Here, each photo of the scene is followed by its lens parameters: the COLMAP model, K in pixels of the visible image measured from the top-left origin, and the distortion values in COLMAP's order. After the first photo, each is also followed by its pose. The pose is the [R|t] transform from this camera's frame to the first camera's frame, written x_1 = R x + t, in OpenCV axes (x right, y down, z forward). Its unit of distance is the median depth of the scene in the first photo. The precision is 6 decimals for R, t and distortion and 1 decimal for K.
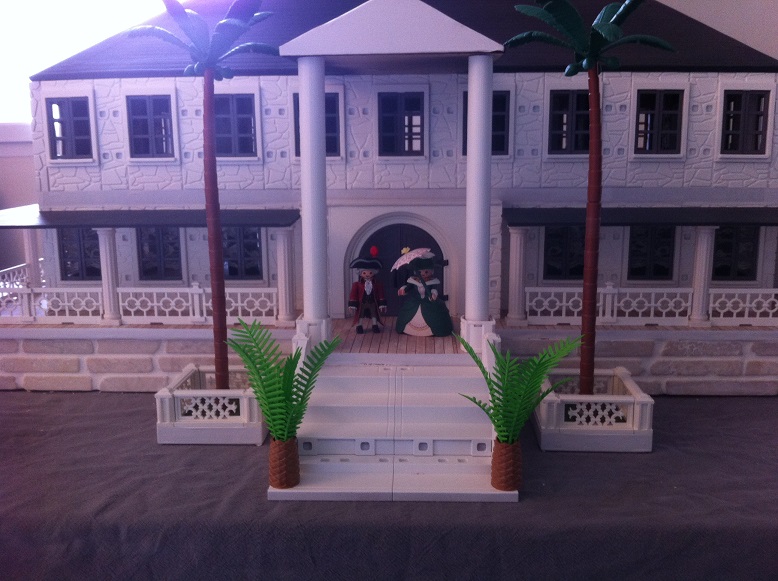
lens RADIAL K [[760.5, 0, 389.0], [0, 760.5, 290.5], [0, 0, 1]] dist [0.124131, -0.493054]
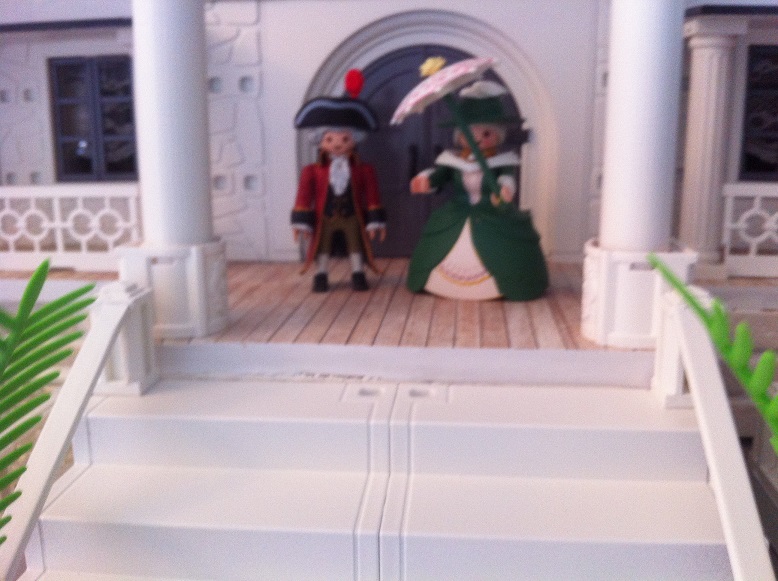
lens RADIAL K [[760.5, 0, 389.0], [0, 760.5, 290.5], [0, 0, 1]] dist [0.124131, -0.493054]
pose [[0.998409, 0.011392, -0.055219, 0.022262], [-0.009427, 0.999317, 0.035720, 0.041810], [0.055588, -0.035143, 0.997835, 0.607566]]
